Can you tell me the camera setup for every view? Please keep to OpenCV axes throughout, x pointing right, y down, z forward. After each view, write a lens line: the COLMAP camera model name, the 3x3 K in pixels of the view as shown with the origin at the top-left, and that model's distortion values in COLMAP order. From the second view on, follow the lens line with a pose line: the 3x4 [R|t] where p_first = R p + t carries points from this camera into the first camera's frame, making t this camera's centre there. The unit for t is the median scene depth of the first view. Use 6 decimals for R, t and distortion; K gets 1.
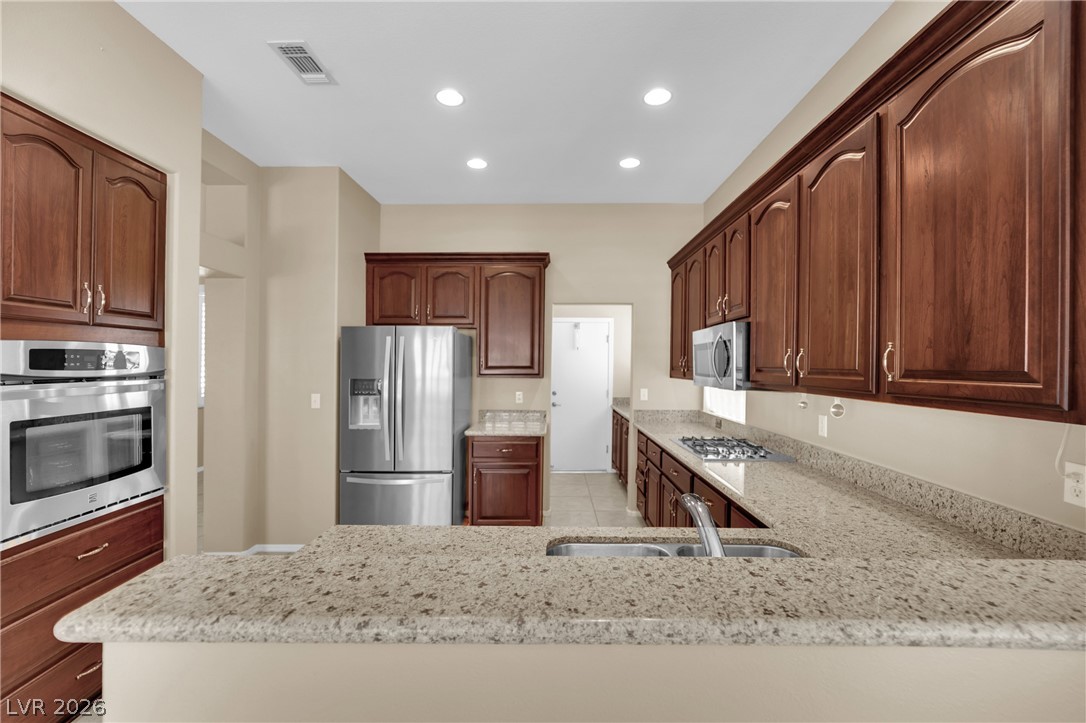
lens RADIAL K [[446.4, 0, 542.8], [0, 446.4, 362.4], [0, 0, 1]] dist [-0.009865, 0.001178]
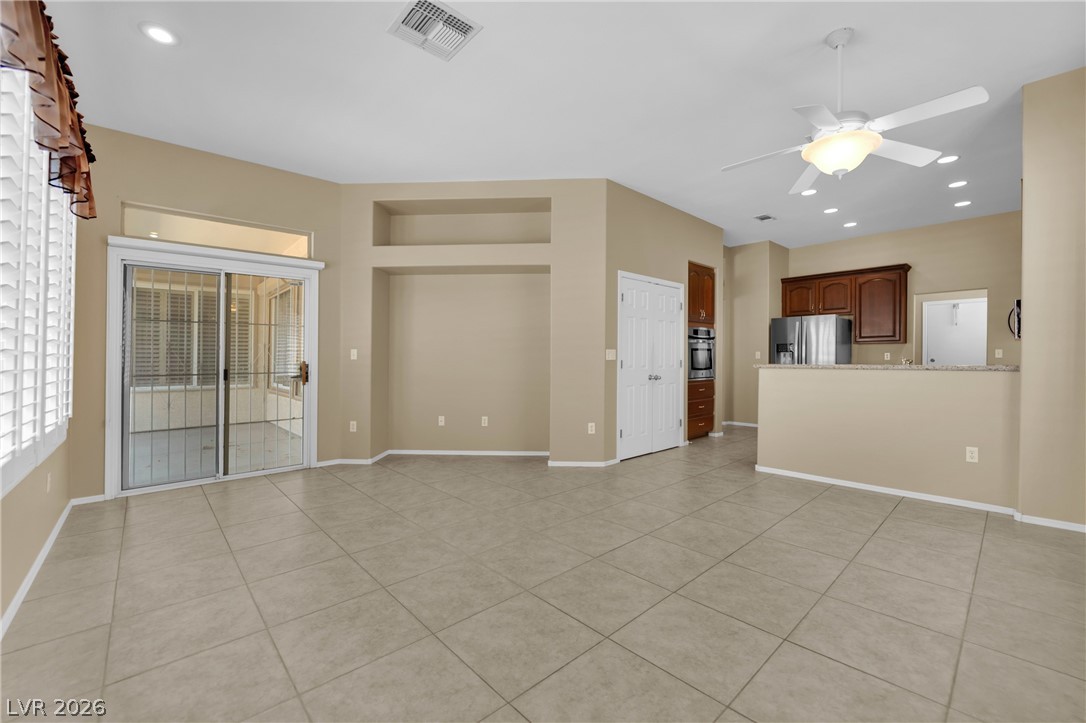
lens RADIAL K [[446.4, 0, 532.9], [0, 446.4, 363.4], [0, 0, 1]] dist [-0.009865, 0.001178]
pose [[0.676328, 0.001944, -0.736598, 0.489563], [0.007418, 0.999928, 0.009449, 0.152165], [0.736563, -0.011855, 0.676265, -1.863731]]
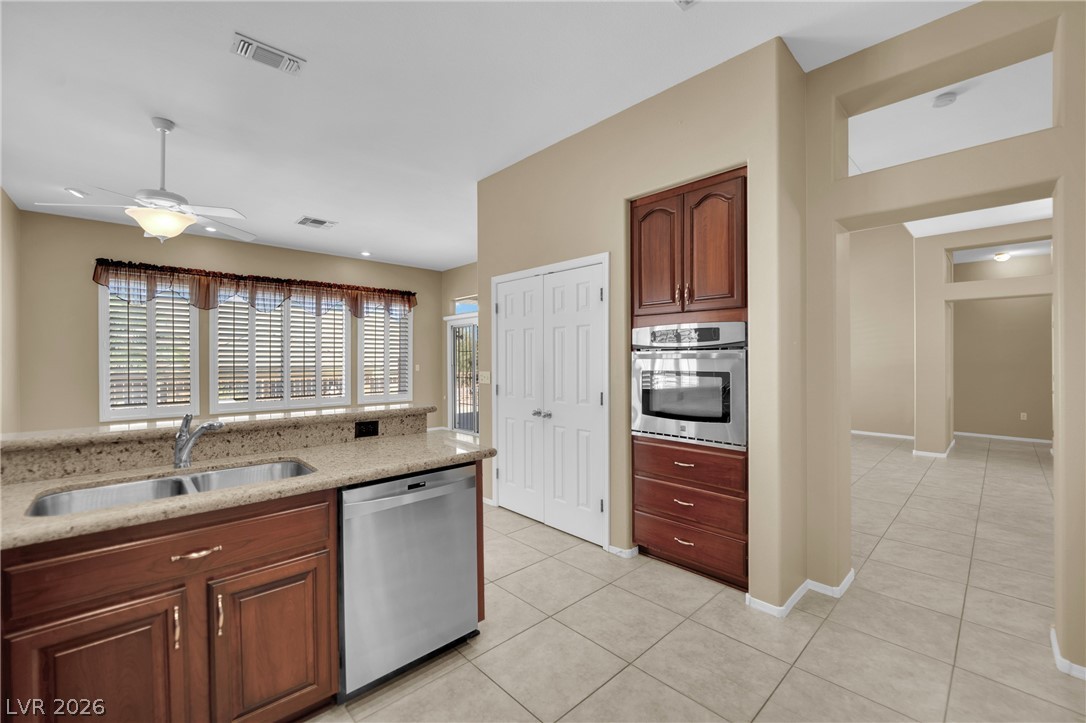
lens RADIAL K [[446.4, 0, 547.7], [0, 446.4, 365.5], [0, 0, 1]] dist [-0.009865, 0.001178]
pose [[-0.701674, 0.010961, -0.712414, 0.304898], [0.004205, 0.999928, 0.011243, 0.062331], [0.712486, 0.004894, -0.701669, 1.422168]]
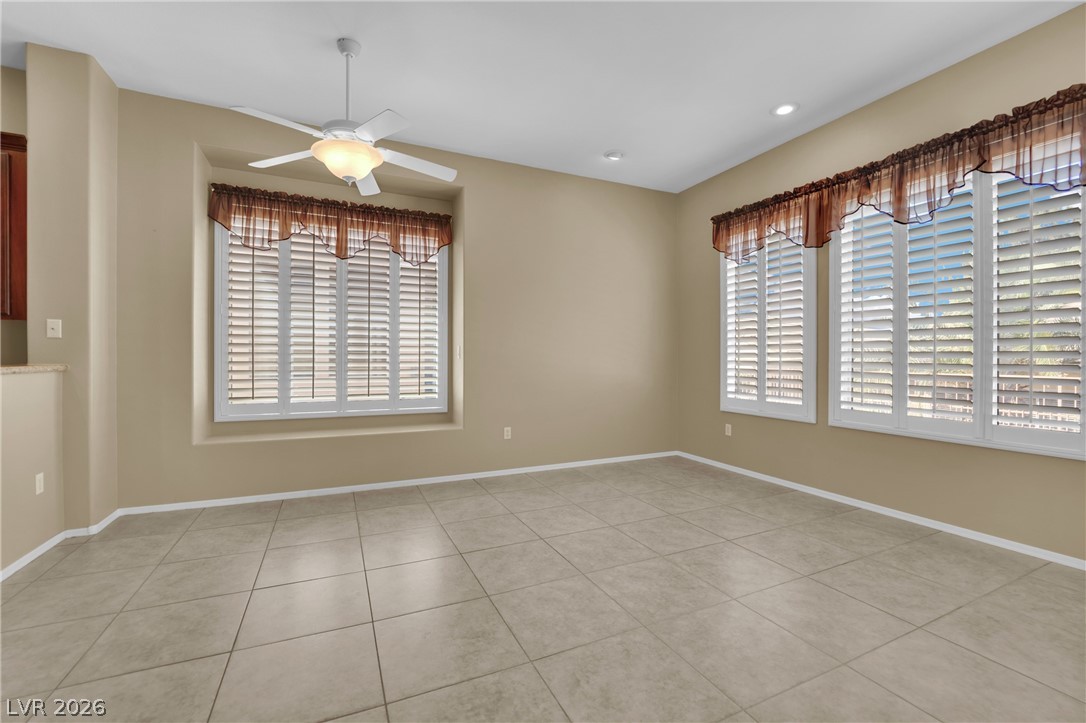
lens RADIAL K [[446.4, 0, 536.4], [0, 446.4, 356.1], [0, 0, 1]] dist [-0.009865, 0.001178]
pose [[-0.425857, -0.003959, 0.904782, -1.225828], [-0.006036, 0.999981, 0.001534, 0.154546], [-0.904770, -0.004808, -0.425872, -0.356706]]
